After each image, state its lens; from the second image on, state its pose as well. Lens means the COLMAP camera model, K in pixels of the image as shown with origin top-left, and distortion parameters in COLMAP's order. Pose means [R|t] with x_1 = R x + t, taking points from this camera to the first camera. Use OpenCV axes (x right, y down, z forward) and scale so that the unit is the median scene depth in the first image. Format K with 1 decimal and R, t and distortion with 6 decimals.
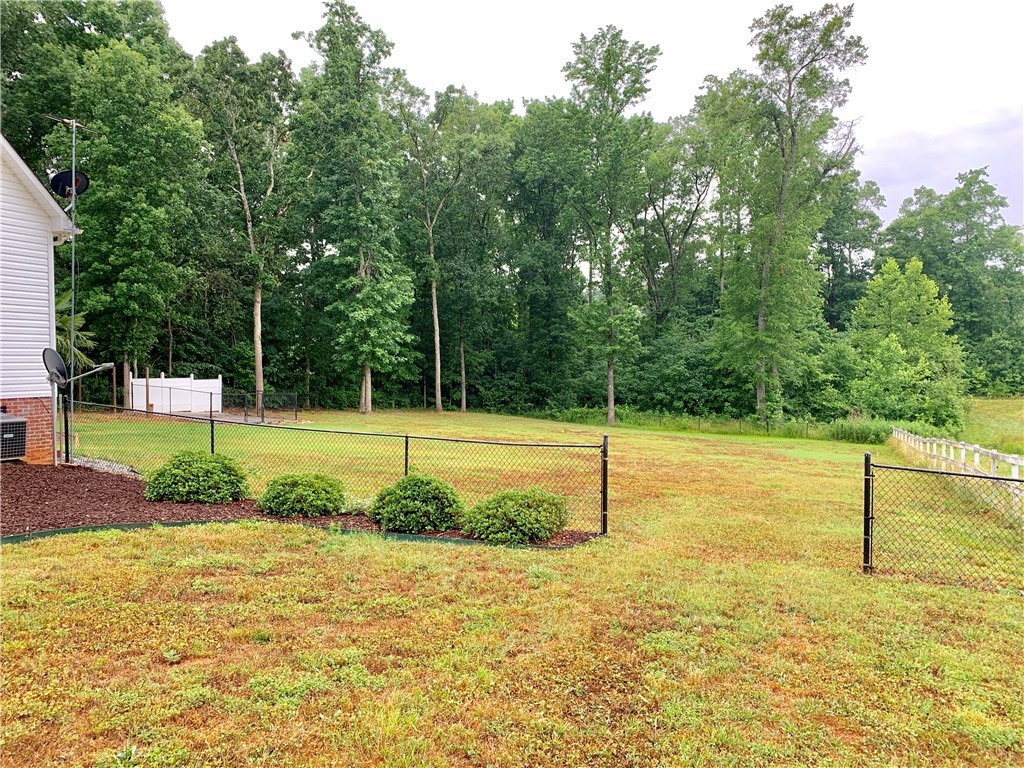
lens RADIAL K [[776.7, 0, 513.5], [0, 776.7, 383.5], [0, 0, 1]] dist [0.045612, -0.055385]
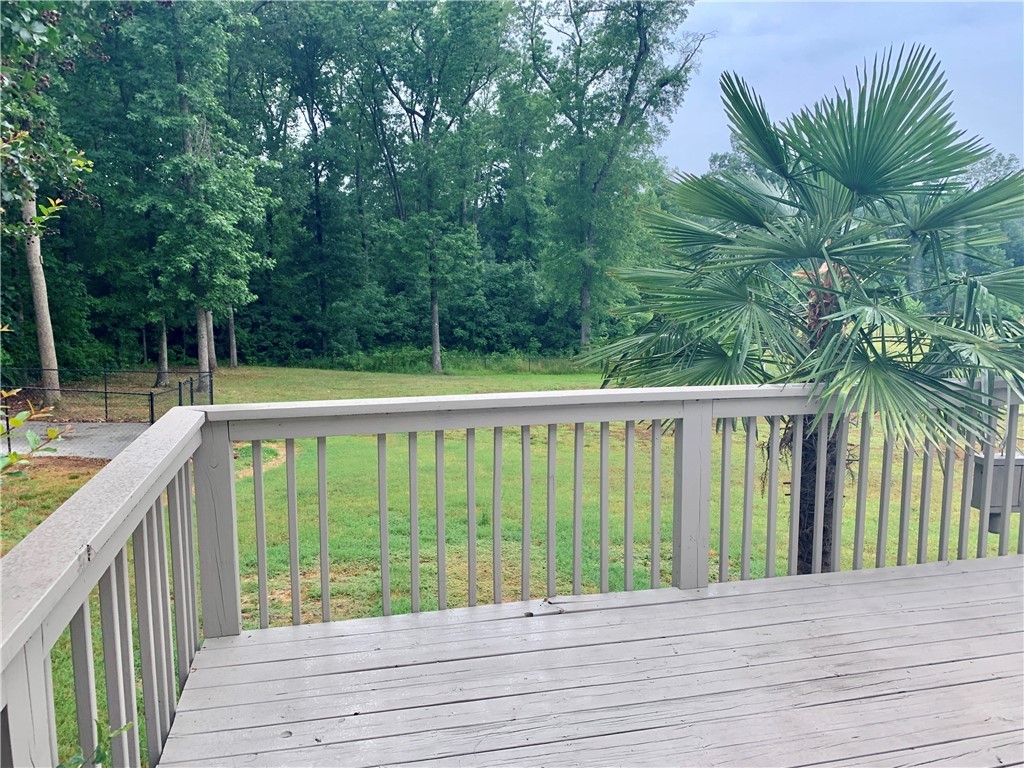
lens RADIAL K [[776.7, 0, 513.1], [0, 776.7, 375.5], [0, 0, 1]] dist [0.045612, -0.055385]
pose [[0.801584, -0.072314, 0.593492, -0.301619], [0.013577, 0.994604, 0.102851, -0.026151], [-0.597727, -0.074386, 0.798241, 0.325455]]
